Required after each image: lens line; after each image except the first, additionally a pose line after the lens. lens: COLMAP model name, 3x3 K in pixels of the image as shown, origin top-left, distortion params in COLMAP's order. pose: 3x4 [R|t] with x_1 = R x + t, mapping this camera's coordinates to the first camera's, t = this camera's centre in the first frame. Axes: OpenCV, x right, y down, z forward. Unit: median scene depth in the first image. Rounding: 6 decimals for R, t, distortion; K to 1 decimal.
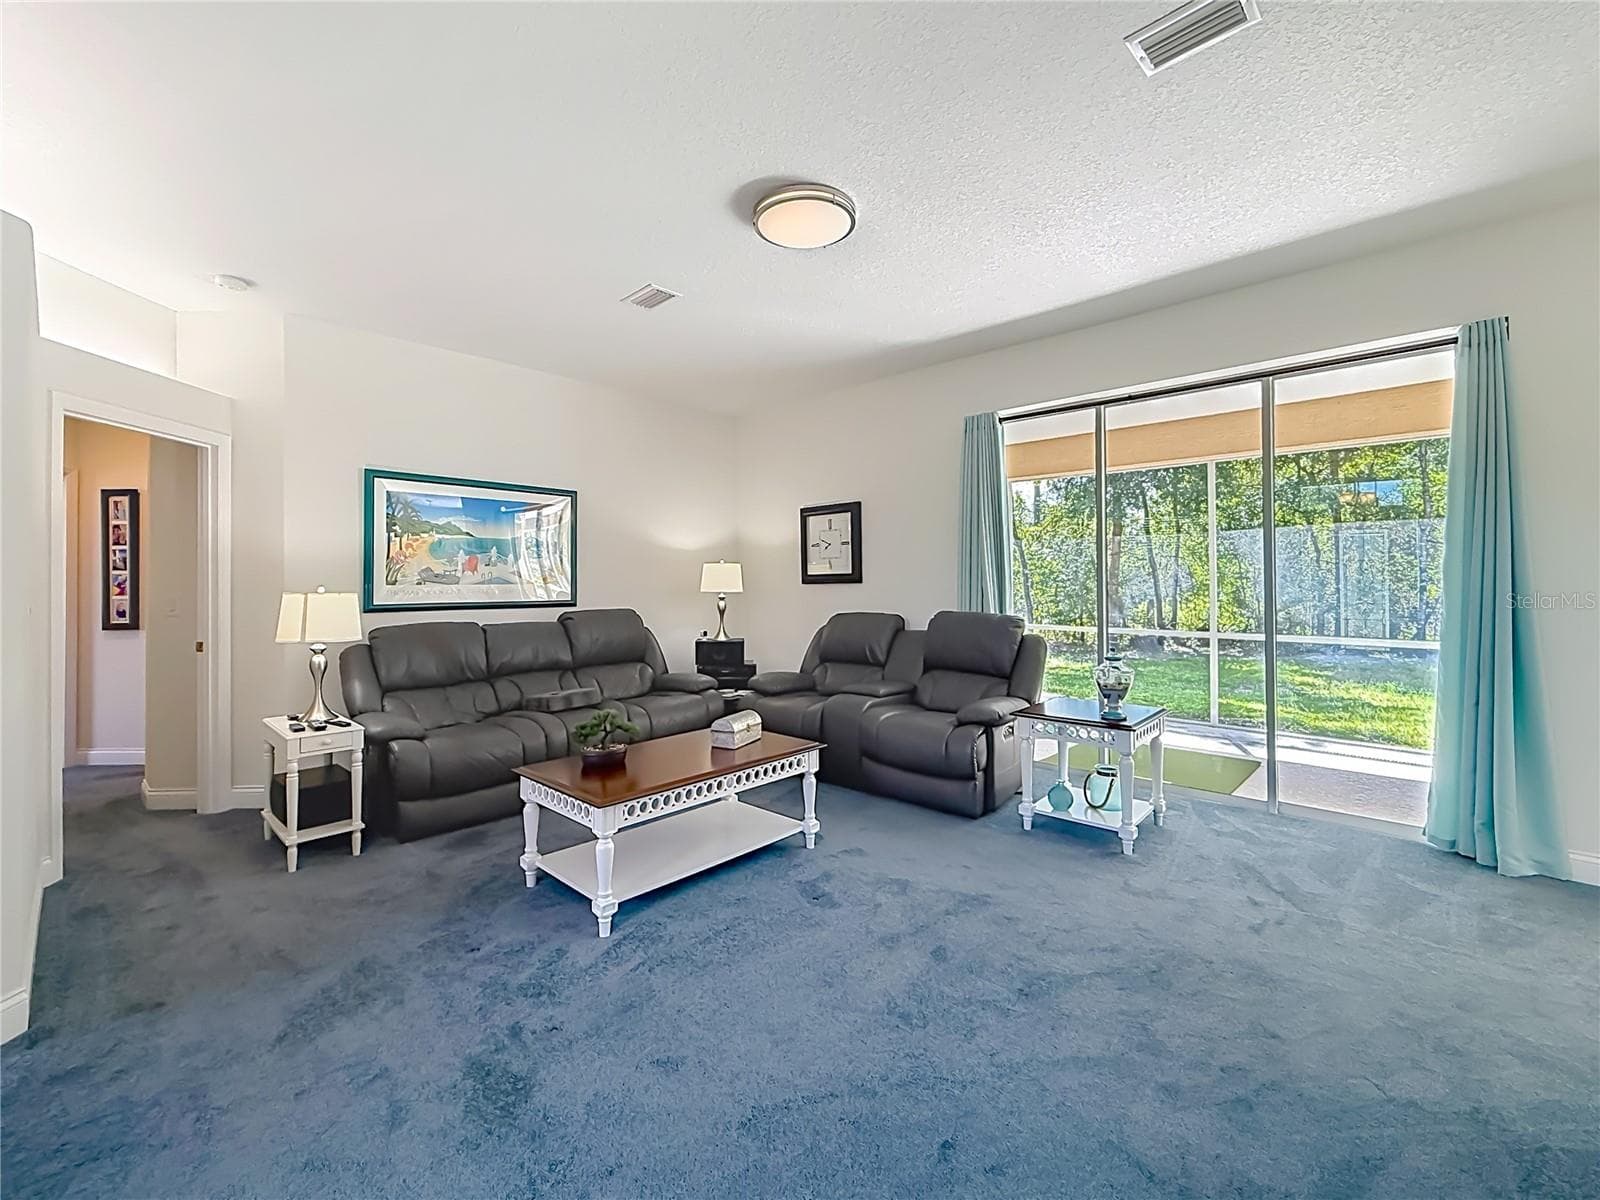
lens RADIAL K [[660.0, 0, 801.7], [0, 660.0, 592.6], [0, 0, 1]] dist [0.016548, 0.000136]
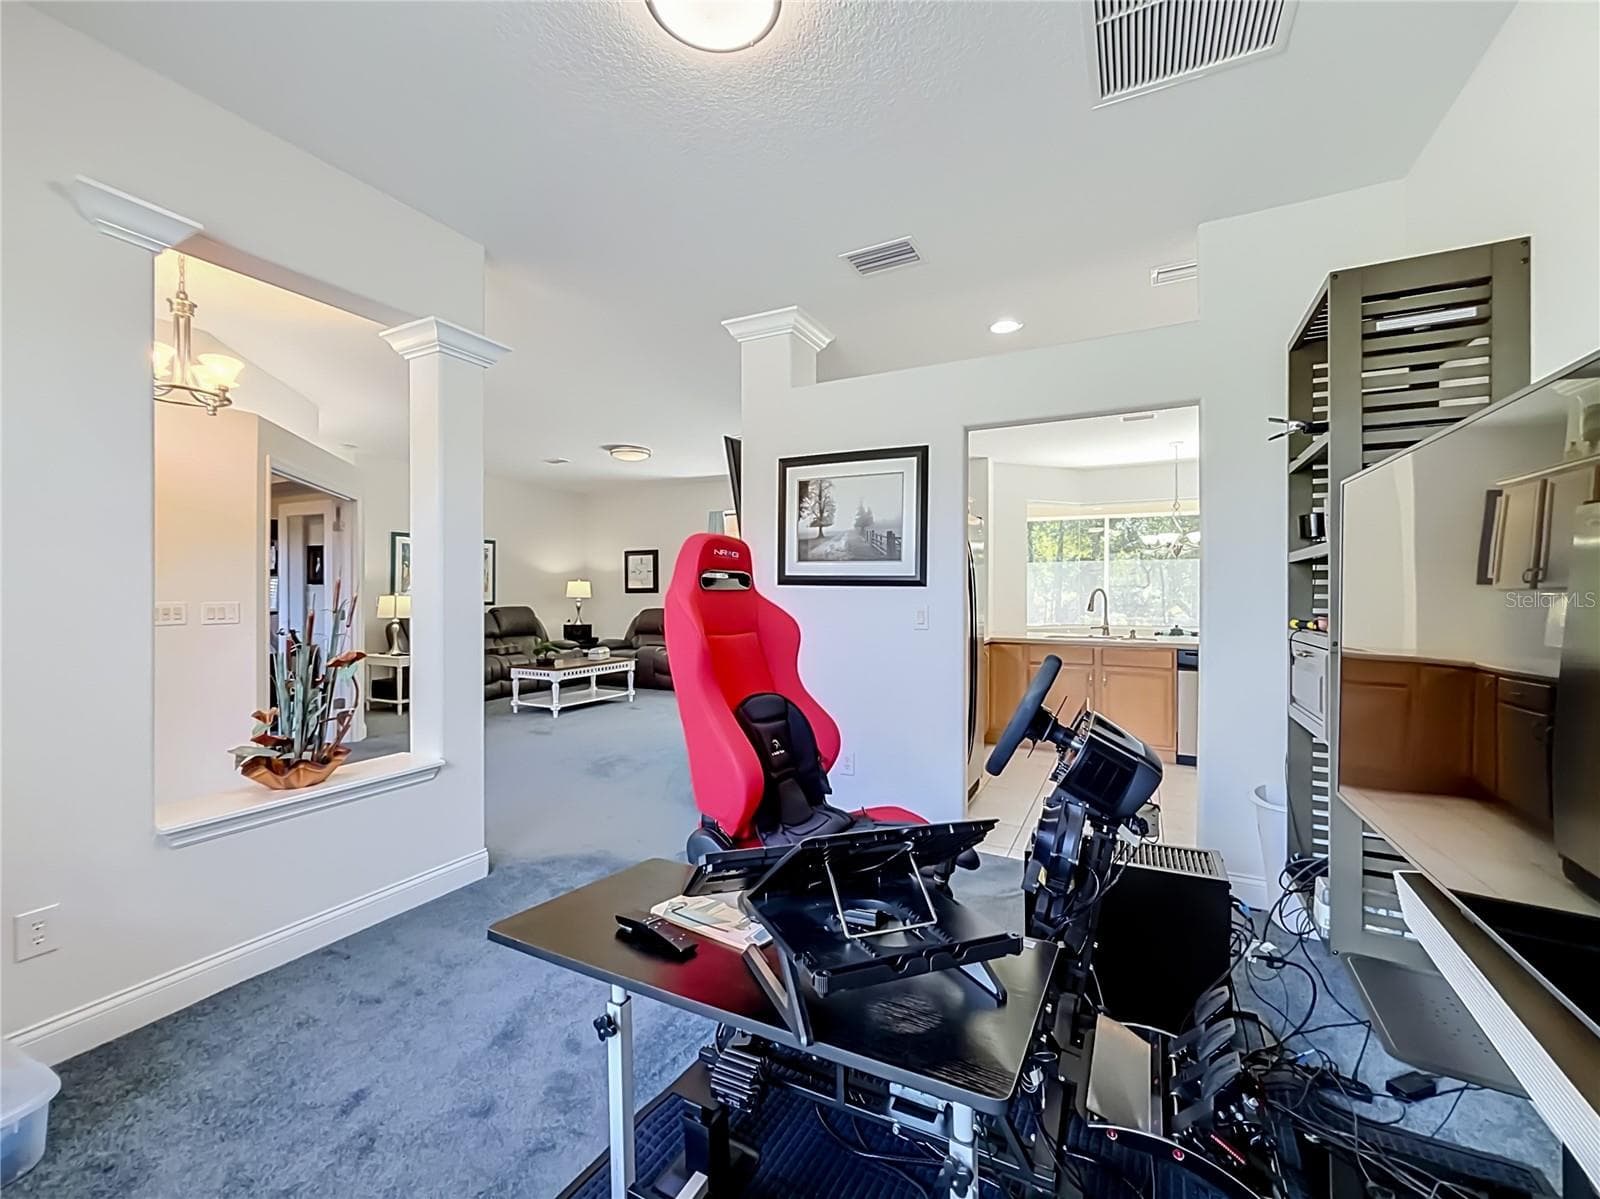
lens RADIAL K [[660.0, 0, 804.3], [0, 660.0, 600.8], [0, 0, 1]] dist [0.016548, 0.000136]
pose [[0.960906, 0.006590, 0.276798, -0.031322], [-0.006031, 0.999978, -0.002870, 0.010363], [-0.276810, 0.001088, 0.960924, -0.959023]]
